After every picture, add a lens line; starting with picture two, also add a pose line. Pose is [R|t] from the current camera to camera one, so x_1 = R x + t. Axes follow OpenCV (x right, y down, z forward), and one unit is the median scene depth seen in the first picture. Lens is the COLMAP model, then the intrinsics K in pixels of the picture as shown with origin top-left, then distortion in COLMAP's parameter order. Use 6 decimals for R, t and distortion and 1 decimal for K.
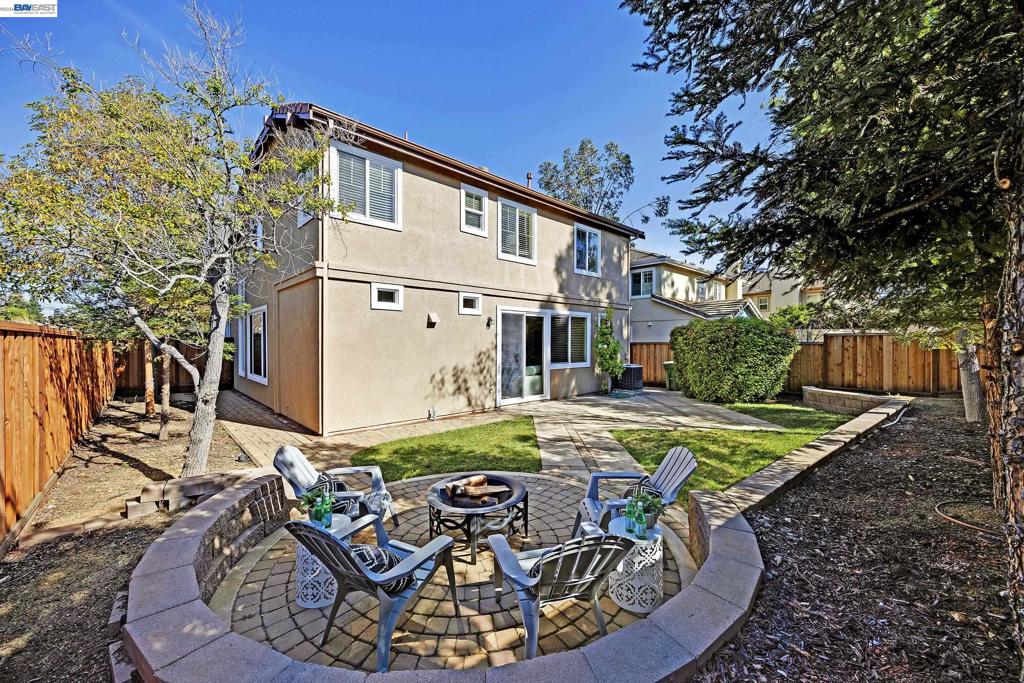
lens RADIAL K [[390.7, 0, 512.6], [0, 390.7, 342.6], [0, 0, 1]] dist [-0.002799, -0.000226]
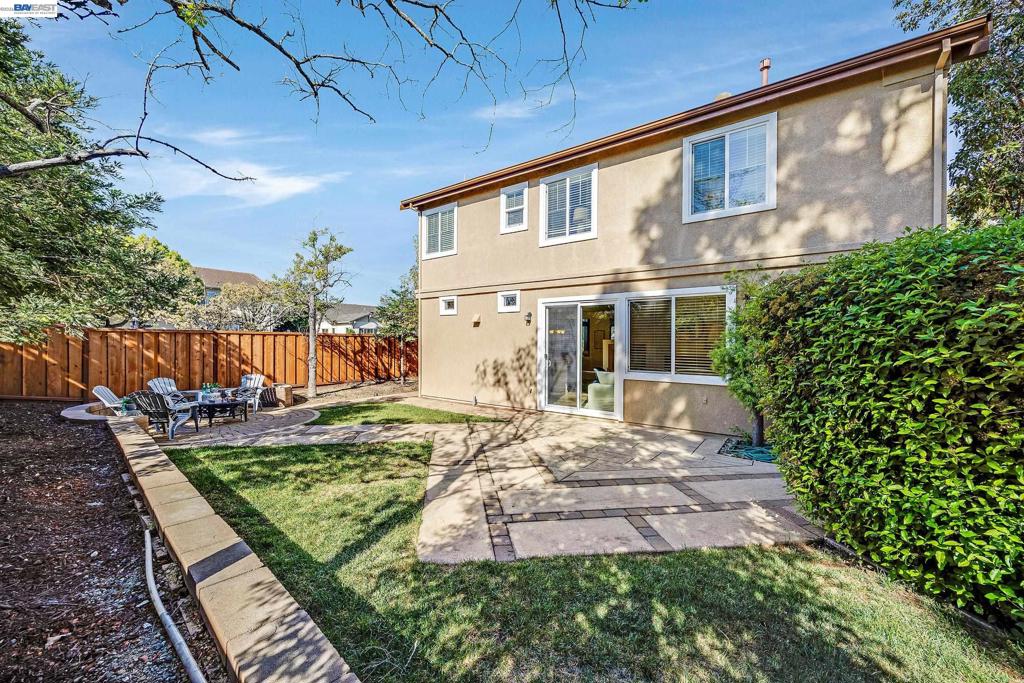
lens RADIAL K [[390.7, 0, 514.6], [0, 390.7, 339.6], [0, 0, 1]] dist [-0.002799, -0.000226]
pose [[0.170633, 0.000330, -0.985335, 0.870251], [-0.008866, 0.999960, -0.001200, 0.003536], [0.985295, 0.008941, 0.170629, 0.803030]]
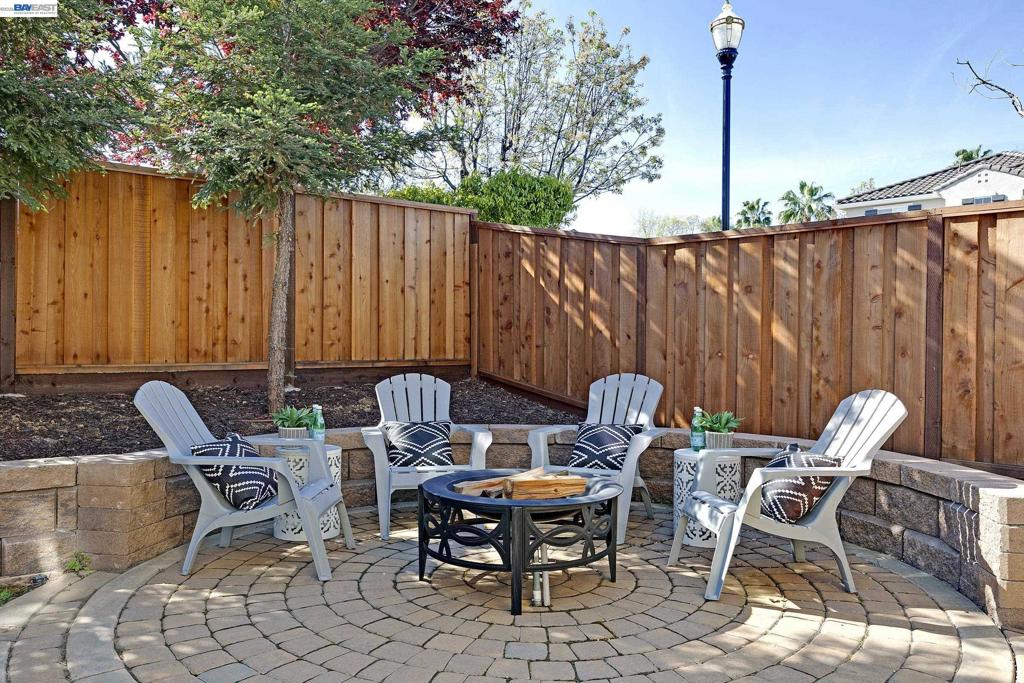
lens RADIAL K [[784.5, 0, 512.4], [0, 784.5, 344.9], [0, 0, 1]] dist [-0.009830, -0.002267]
pose [[-0.999922, -0.001898, 0.012380, -0.028901], [-0.001730, 0.999906, 0.013579, 0.066753], [-0.012405, 0.013557, -0.999831, 0.701340]]
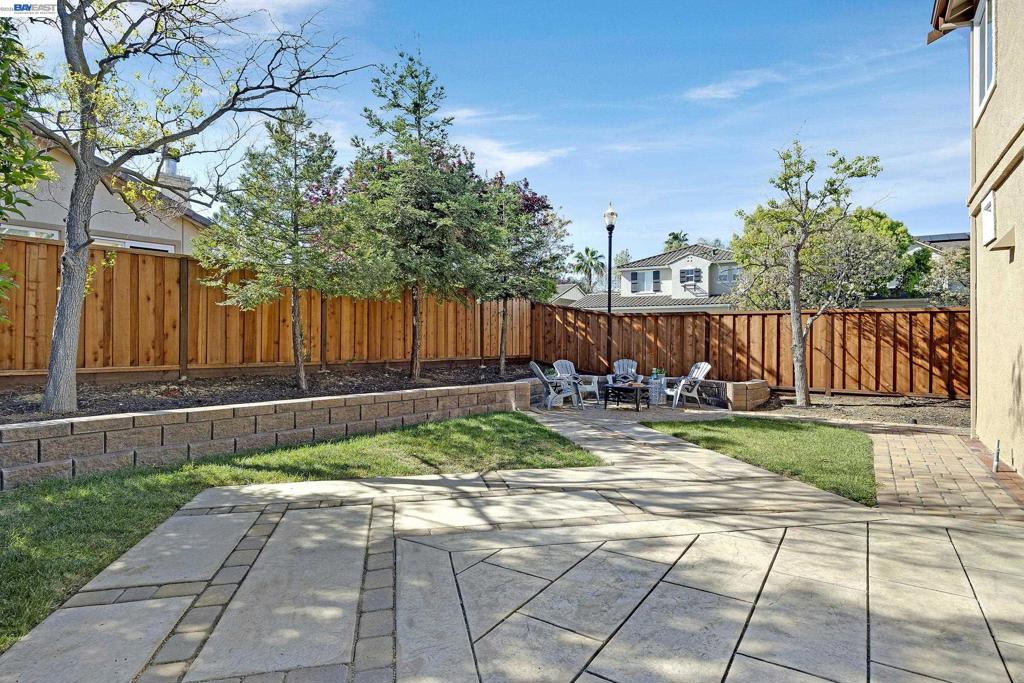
lens RADIAL K [[549.8, 0, 516.2], [0, 549.8, 337.6], [0, 0, 1]] dist [-0.000971, -0.000146]
pose [[-0.970050, -0.002741, -0.242891, 0.428105], [-0.003010, 0.999995, 0.000739, 0.045368], [0.242888, 0.001448, -0.970053, 1.297312]]
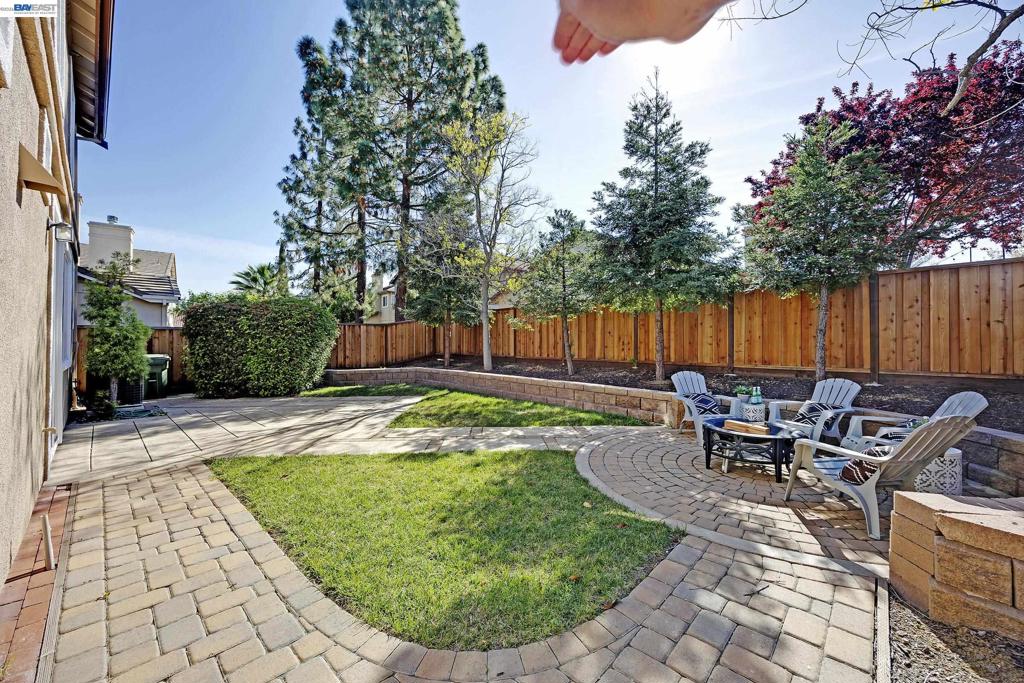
lens RADIAL K [[390.7, 0, 514.9], [0, 390.7, 340.4], [0, 0, 1]] dist [-0.002799, -0.000226]
pose [[-0.067857, 0.006049, 0.997677, -0.418809], [0.005714, 0.999968, -0.005674, 0.044729], [-0.997679, 0.005315, -0.067890, 0.620734]]
